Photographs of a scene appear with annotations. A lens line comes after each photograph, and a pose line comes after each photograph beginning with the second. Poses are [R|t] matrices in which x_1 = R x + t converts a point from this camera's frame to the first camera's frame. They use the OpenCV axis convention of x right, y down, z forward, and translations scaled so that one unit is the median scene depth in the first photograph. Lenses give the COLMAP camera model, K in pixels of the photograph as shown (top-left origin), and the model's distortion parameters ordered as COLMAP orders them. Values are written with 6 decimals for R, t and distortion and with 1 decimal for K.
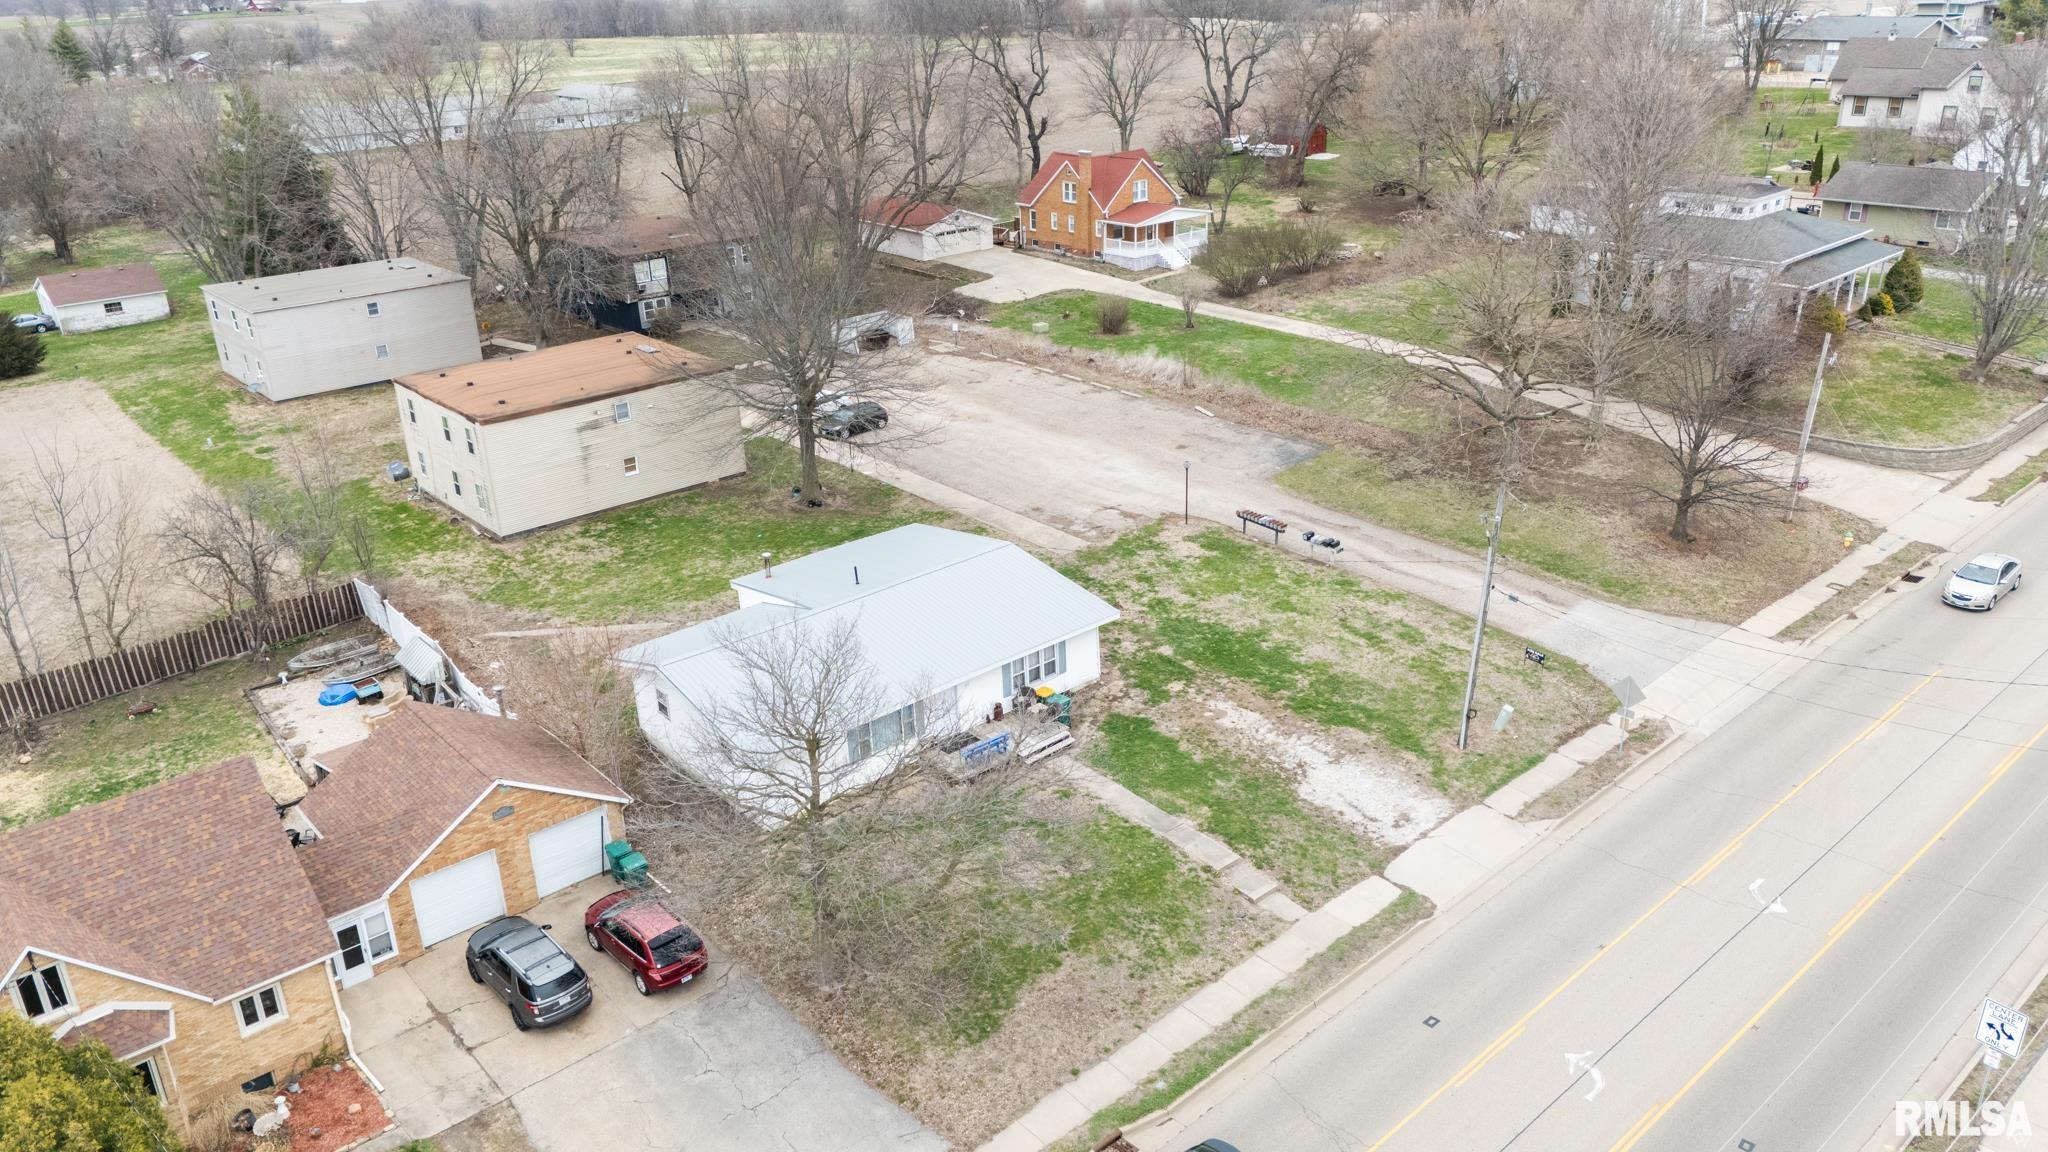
lens RADIAL K [[1524.8, 0, 1022.1], [0, 1524.8, 566.6], [0, 0, 1]] dist [0.091186, -0.091643]
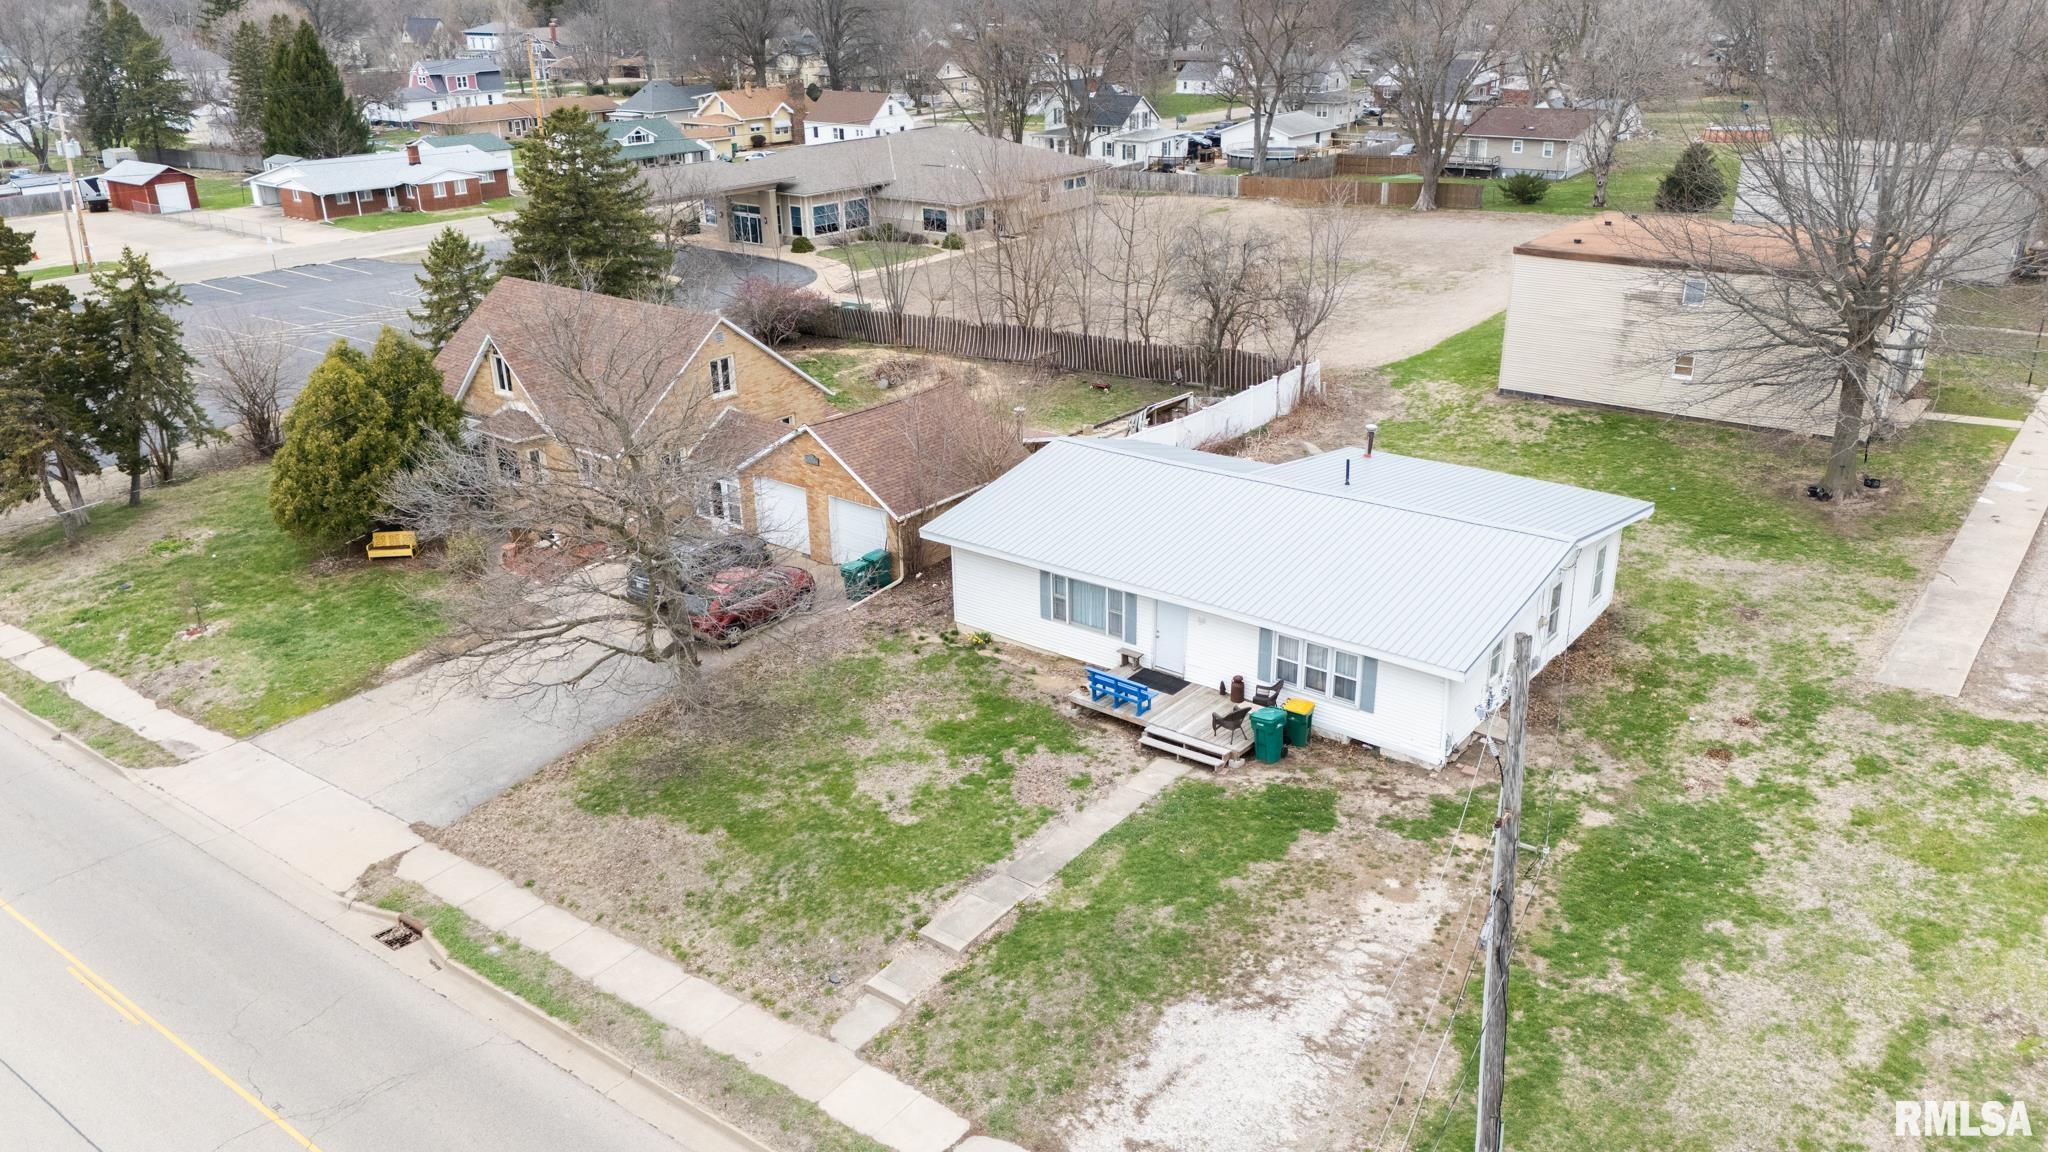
lens RADIAL K [[1501.3, 0, 1034.6], [0, 1501.3, 569.9], [0, 0, 1]] dist [0.086412, -0.087611]
pose [[0.195529, 0.393845, -0.898139, 0.536030], [-0.367381, 0.878544, 0.305272, -0.120521], [0.909285, 0.270270, 0.316472, 0.670352]]
